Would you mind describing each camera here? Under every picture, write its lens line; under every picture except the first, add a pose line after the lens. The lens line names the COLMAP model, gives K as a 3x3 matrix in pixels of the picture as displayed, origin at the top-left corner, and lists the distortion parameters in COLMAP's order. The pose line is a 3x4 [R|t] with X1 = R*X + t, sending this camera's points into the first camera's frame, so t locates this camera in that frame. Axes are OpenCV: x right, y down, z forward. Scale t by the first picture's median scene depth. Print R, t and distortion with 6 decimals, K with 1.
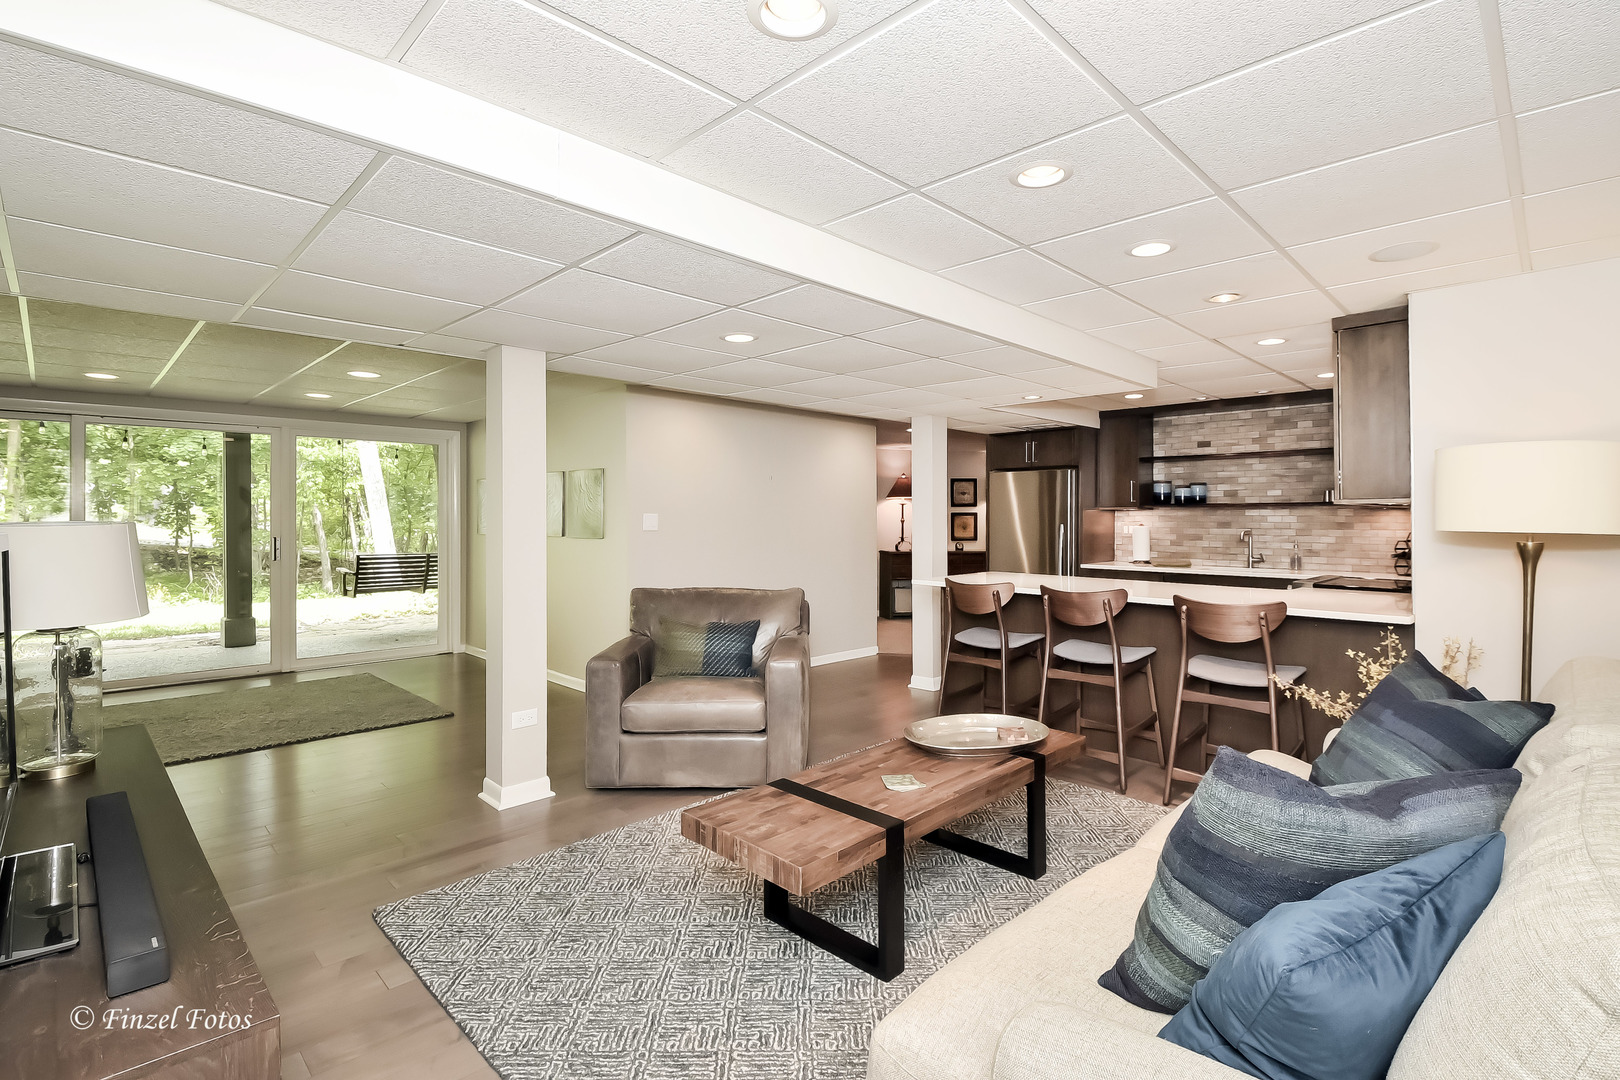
lens RADIAL K [[725.3, 0, 812.1], [0, 725.3, 528.3], [0, 0, 1]] dist [-0.000376, -0.000361]
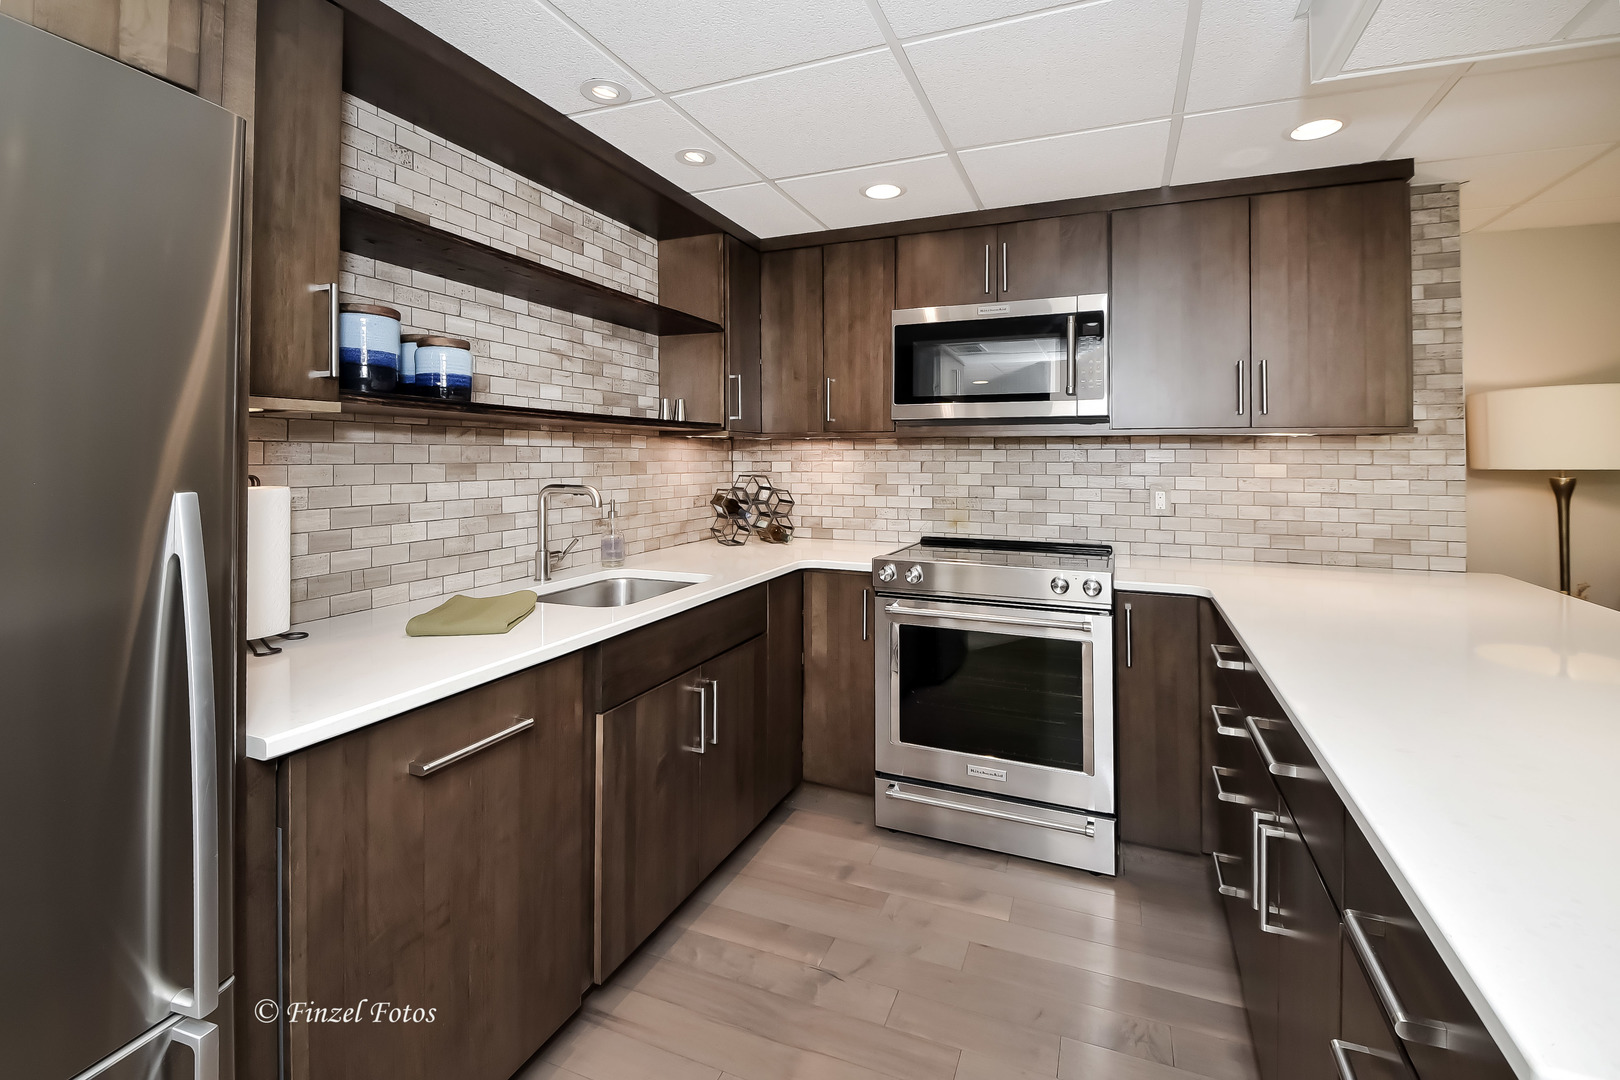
lens RADIAL K [[725.3, 0, 808.3], [0, 725.3, 449.7], [0, 0, 1]] dist [-0.000376, -0.000361]
pose [[-0.401097, 0.006572, 0.916012, 0.197356], [0.009479, 0.999951, -0.003023, -0.013304], [-0.915986, 0.007470, -0.401140, 1.068636]]
